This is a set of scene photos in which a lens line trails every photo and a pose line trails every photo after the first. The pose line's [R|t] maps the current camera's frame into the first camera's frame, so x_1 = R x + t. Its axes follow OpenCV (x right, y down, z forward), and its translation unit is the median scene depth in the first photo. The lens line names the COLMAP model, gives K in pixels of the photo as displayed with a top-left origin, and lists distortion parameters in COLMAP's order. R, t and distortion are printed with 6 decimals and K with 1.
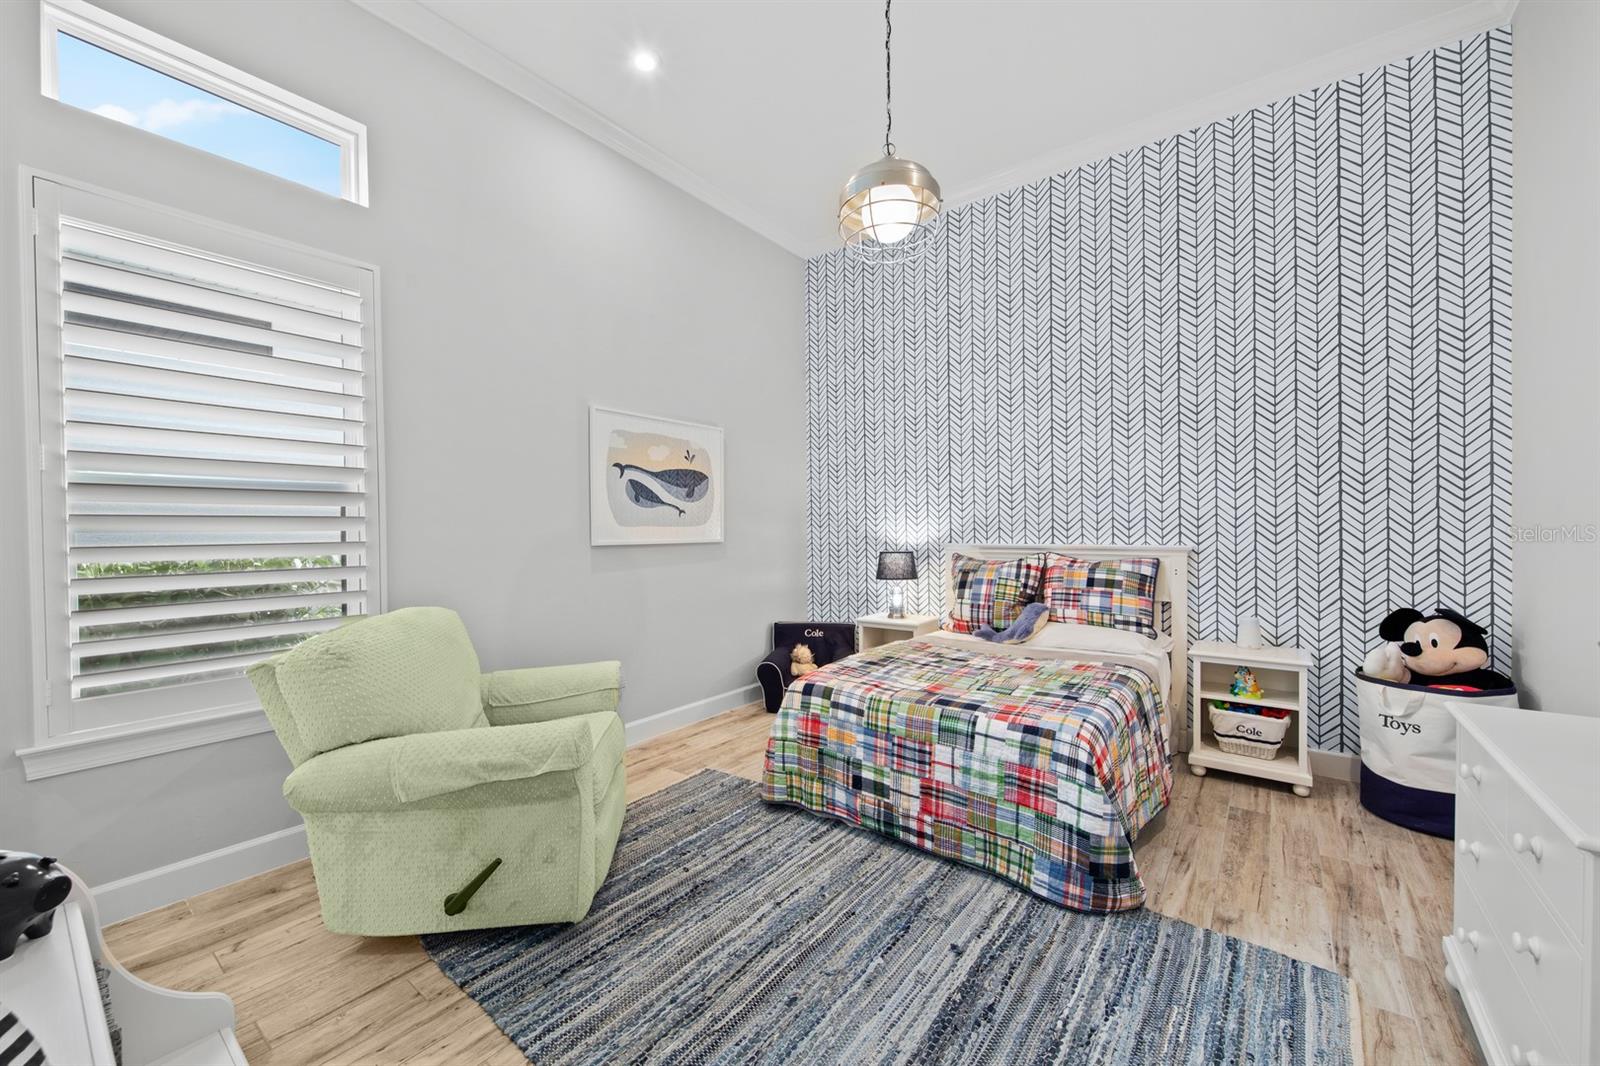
lens RADIAL K [[624.4, 0, 802.2], [0, 624.4, 535.4], [0, 0, 1]] dist [-0.000876, -0.000032]
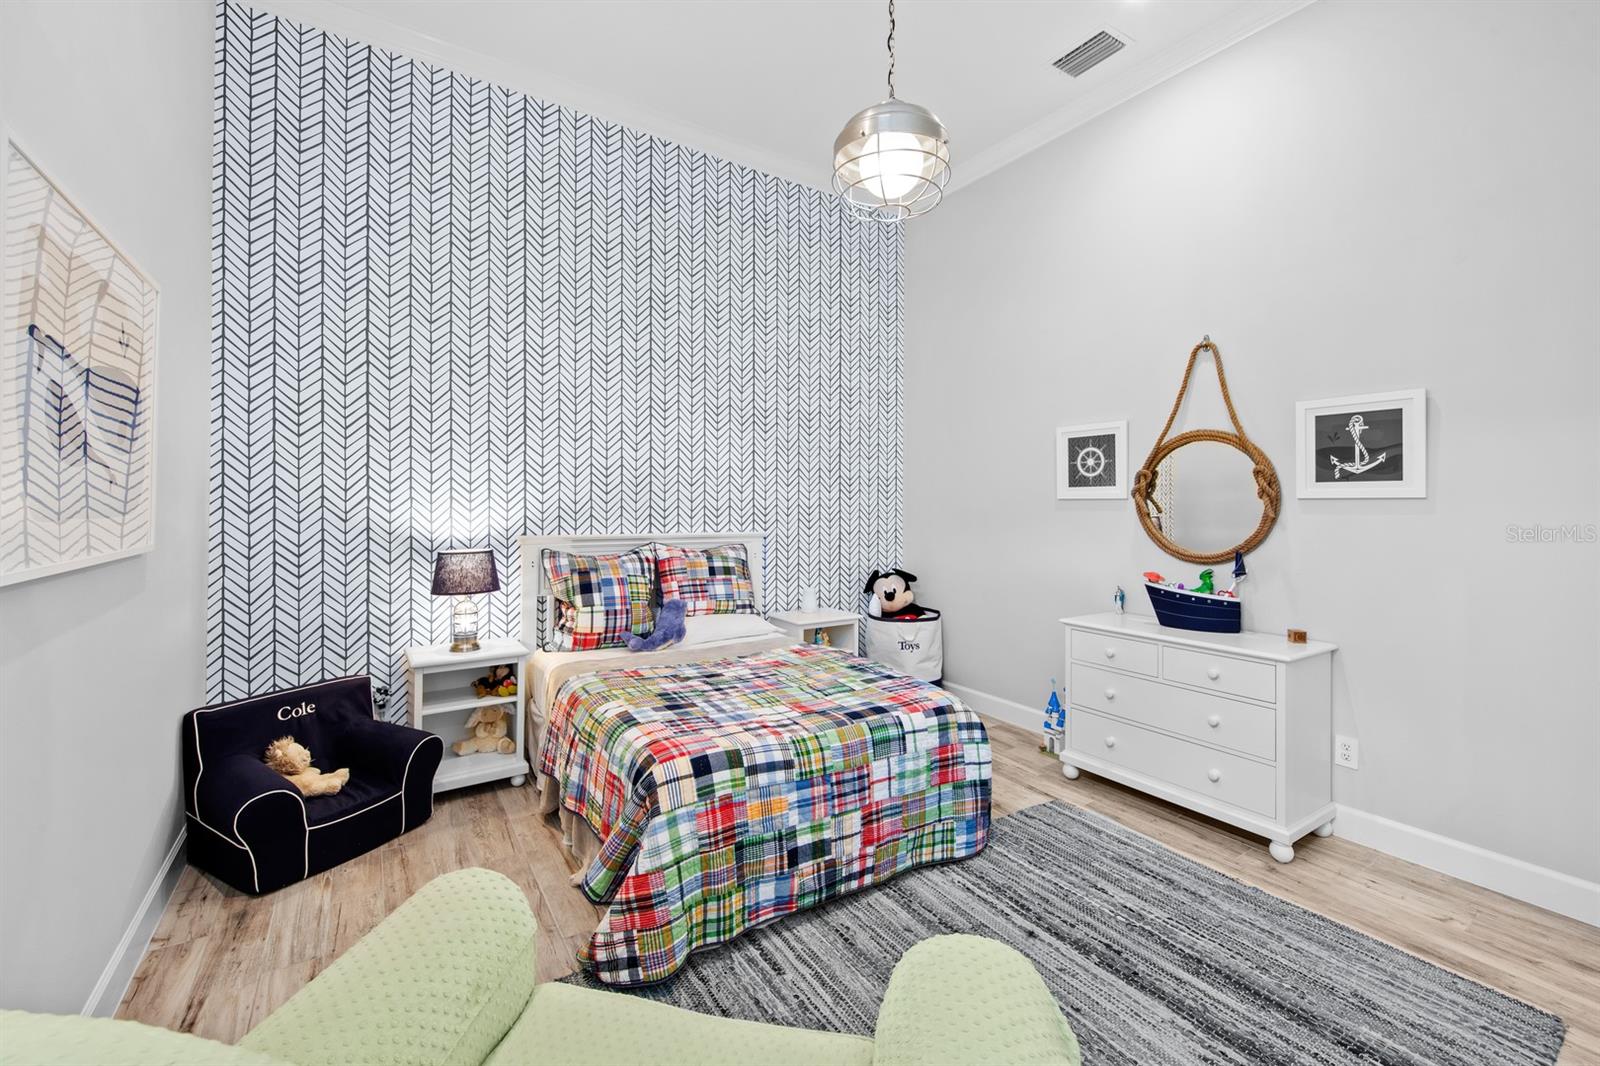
lens RADIAL K [[652.4, 0, 802.9], [0, 652.4, 507.9], [0, 0, 1]] dist [0.000927, -0.000011]
pose [[0.341714, 0.007740, 0.939772, -0.642461], [0.001337, 0.999961, -0.008722, -0.022659], [-0.939803, 0.004237, 0.341690, 0.699049]]
